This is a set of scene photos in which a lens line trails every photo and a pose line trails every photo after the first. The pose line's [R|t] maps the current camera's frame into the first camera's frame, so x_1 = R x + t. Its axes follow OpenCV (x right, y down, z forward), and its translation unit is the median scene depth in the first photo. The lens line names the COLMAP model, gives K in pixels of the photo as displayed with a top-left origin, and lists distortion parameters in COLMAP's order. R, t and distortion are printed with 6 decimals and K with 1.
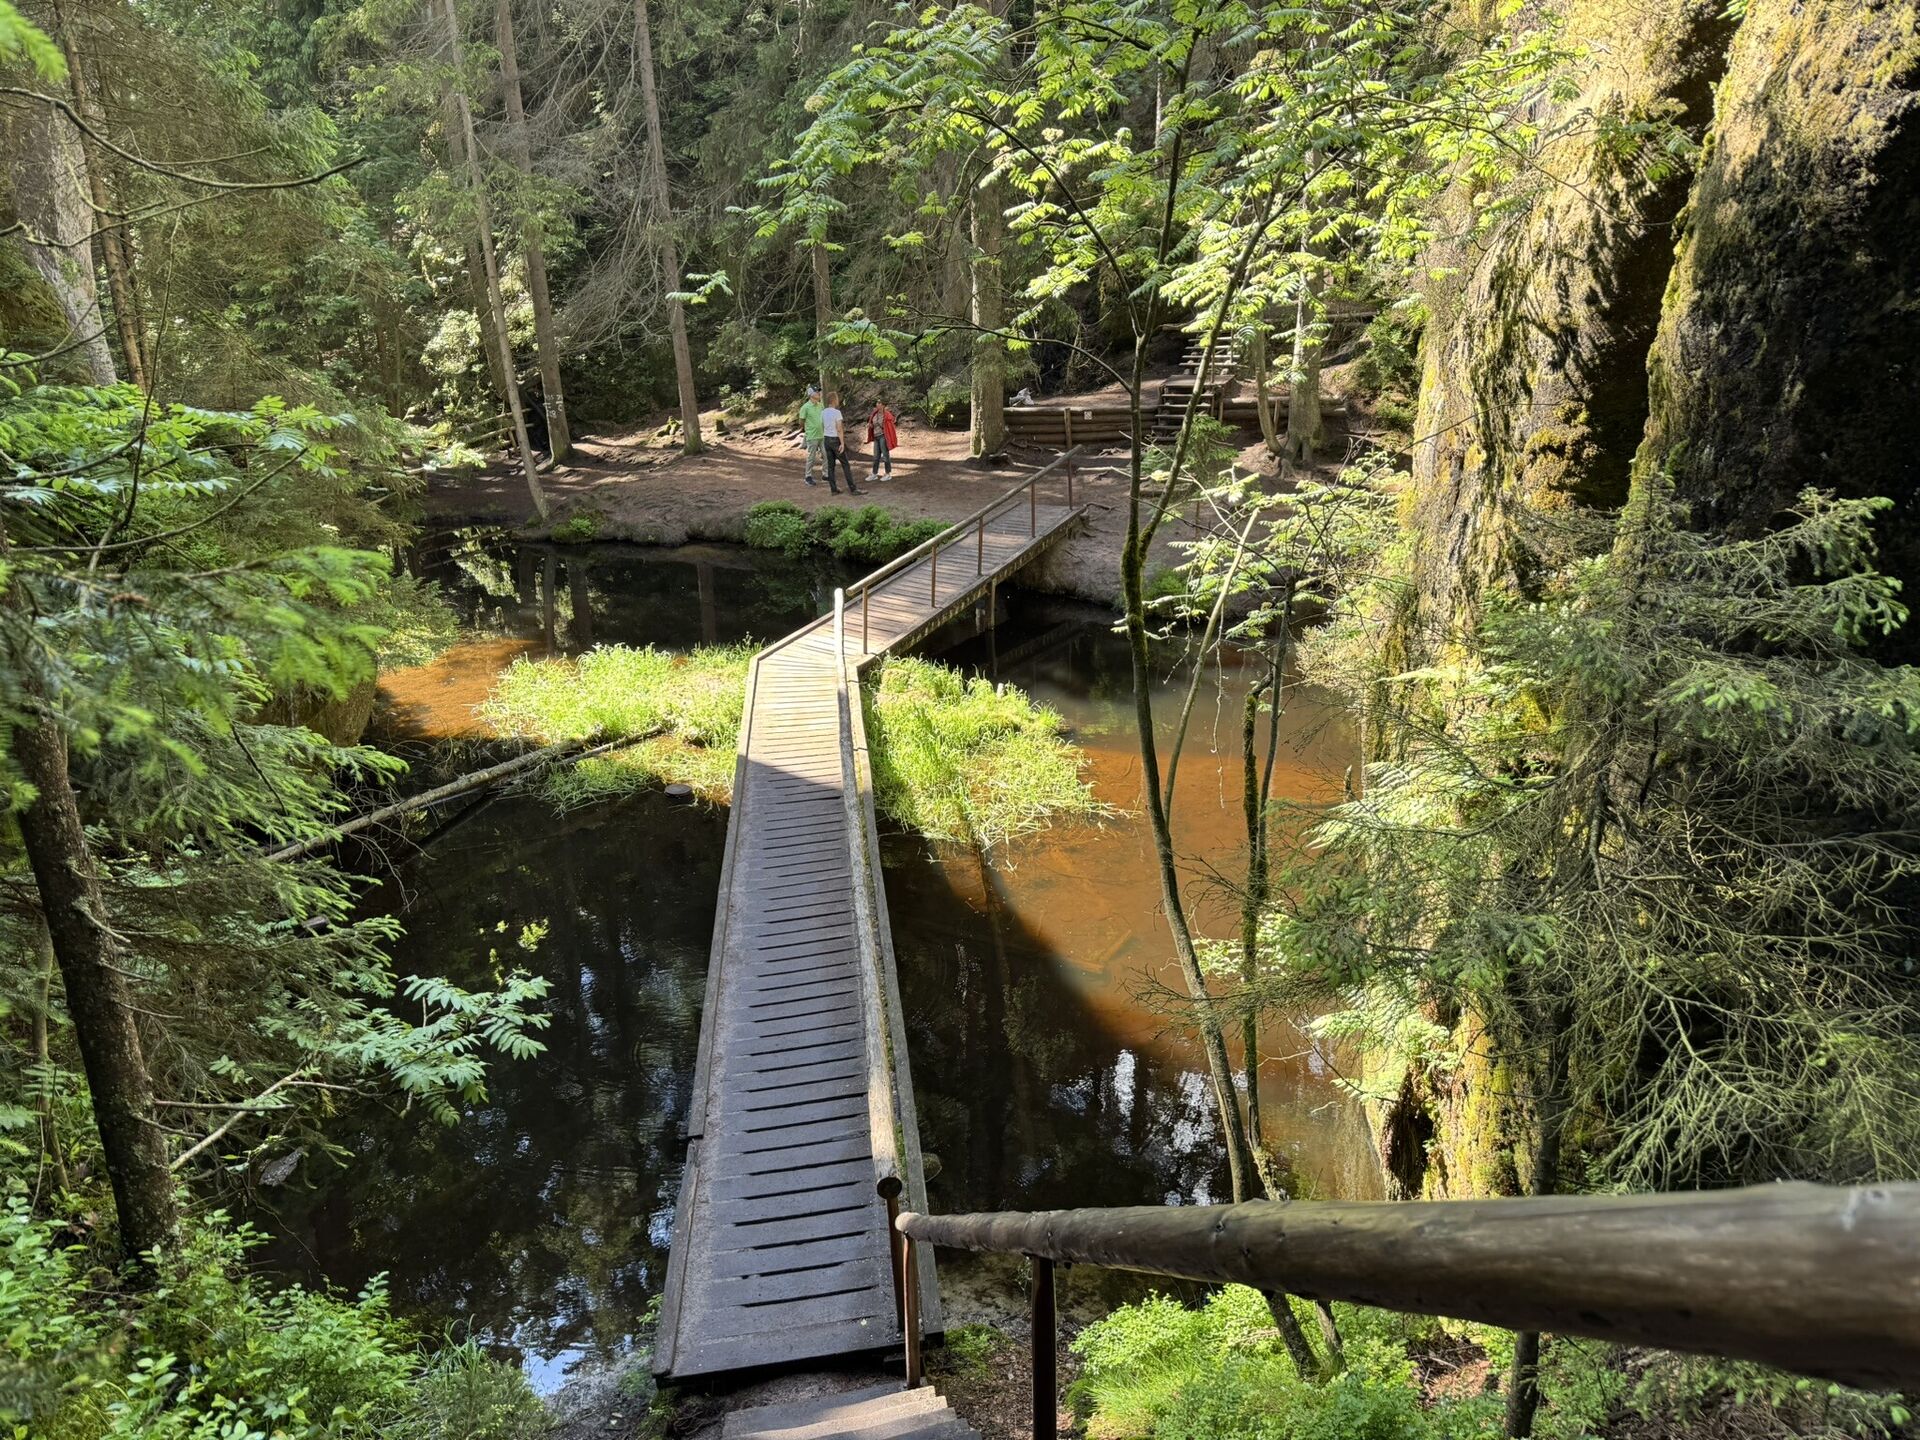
lens RADIAL K [[1357.8, 0, 955.3], [0, 1357.8, 748.7], [0, 0, 1]] dist [0.175595, -0.338646]
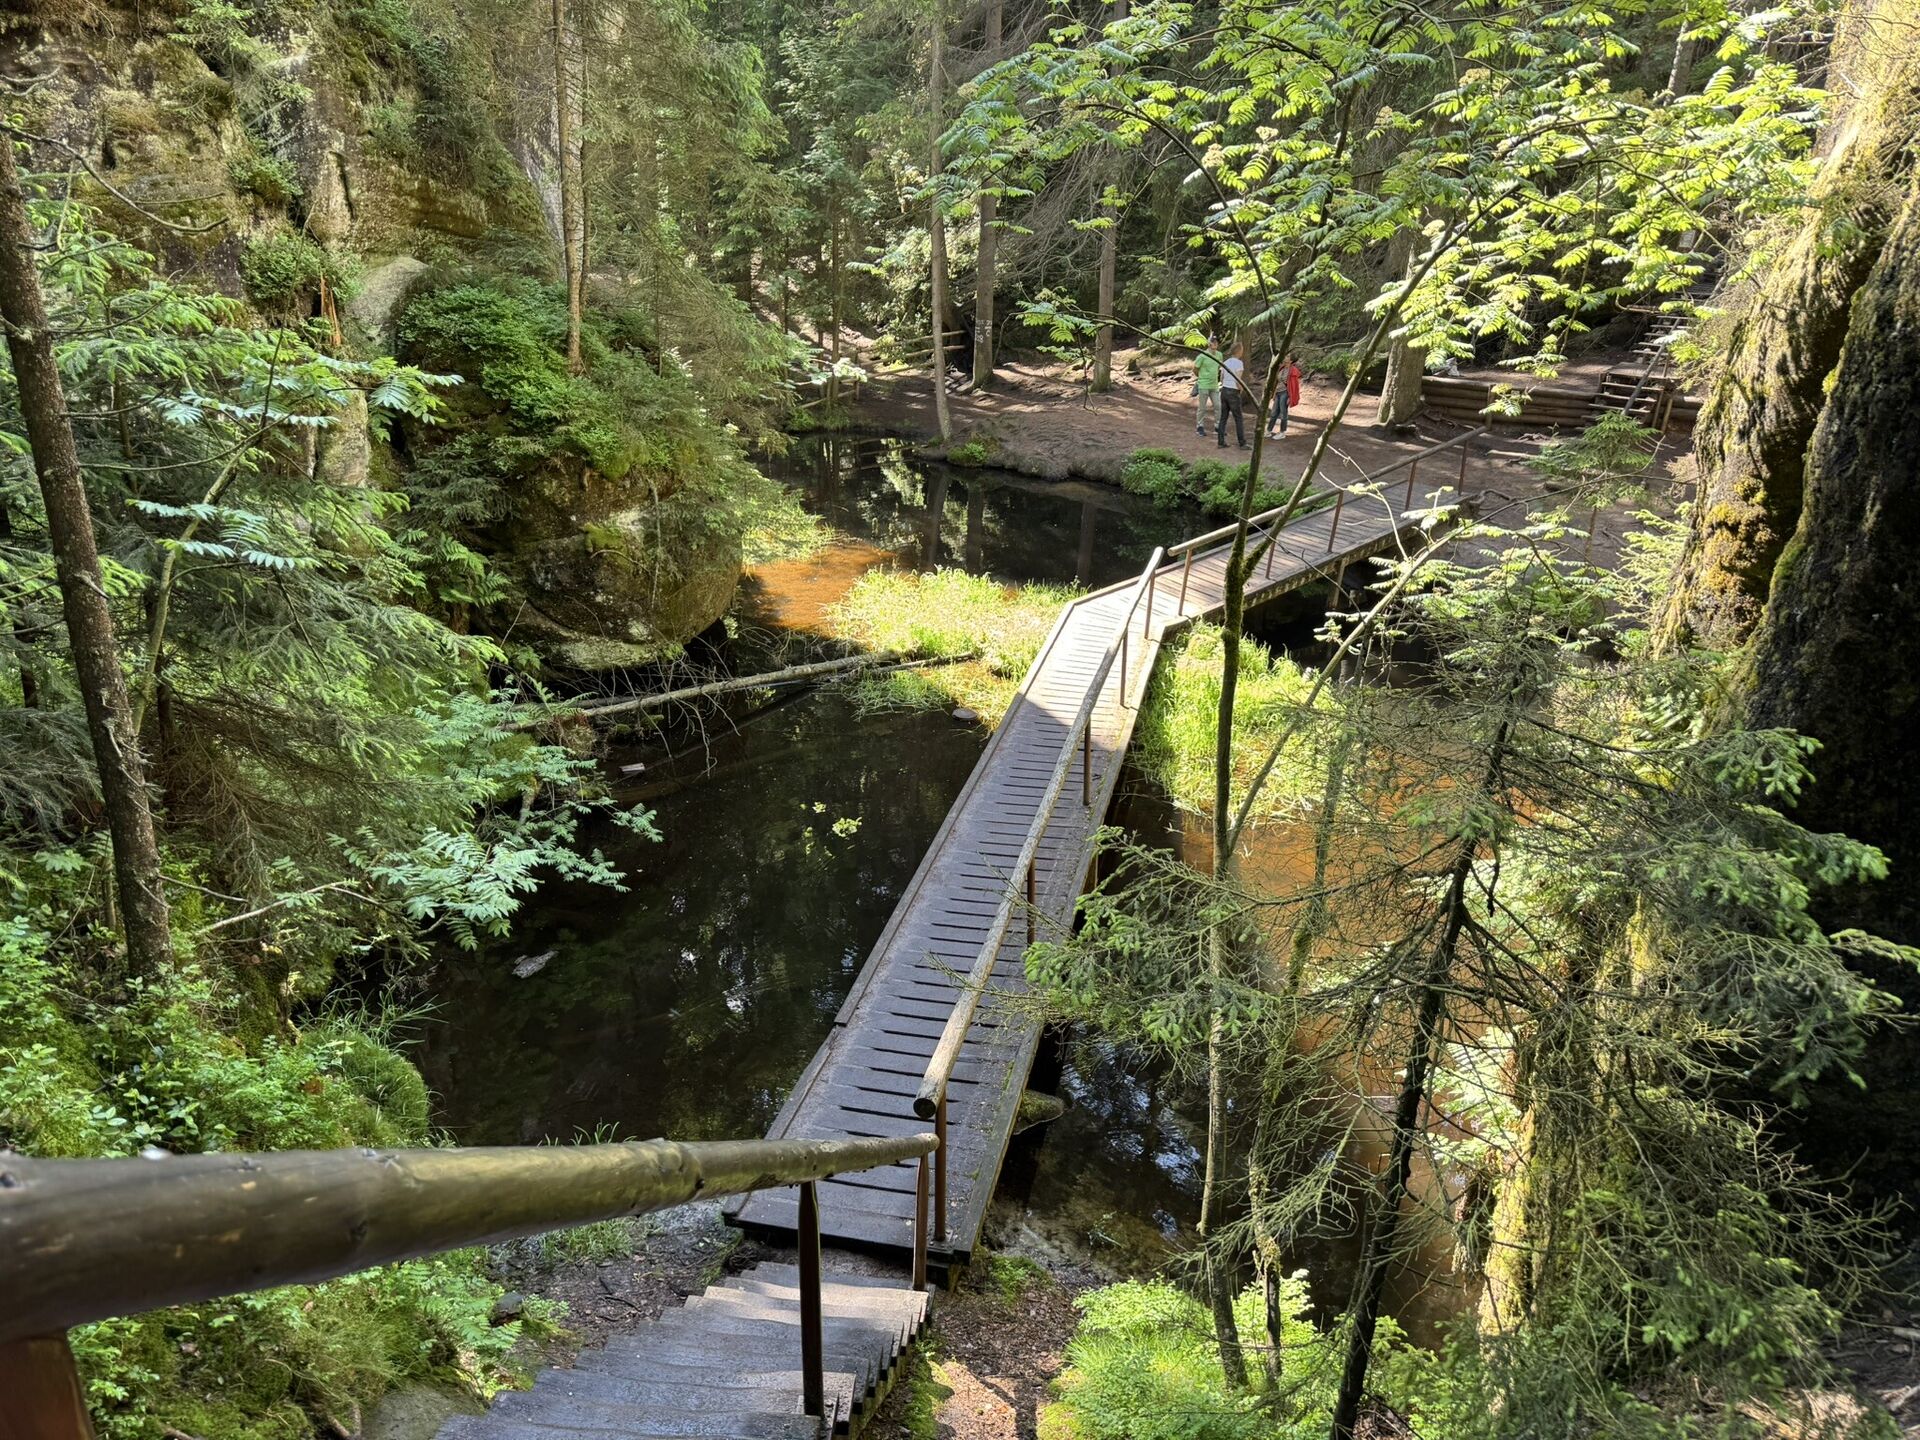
lens RADIAL K [[1350.1, 0, 958.5], [0, 1350.1, 766.4], [0, 0, 1]] dist [0.189275, -0.324130]
pose [[0.935749, 0.196312, -0.292978, 0.100495], [-0.177998, 0.980071, 0.088193, -0.020511], [0.304453, -0.030377, 0.952043, -0.007999]]
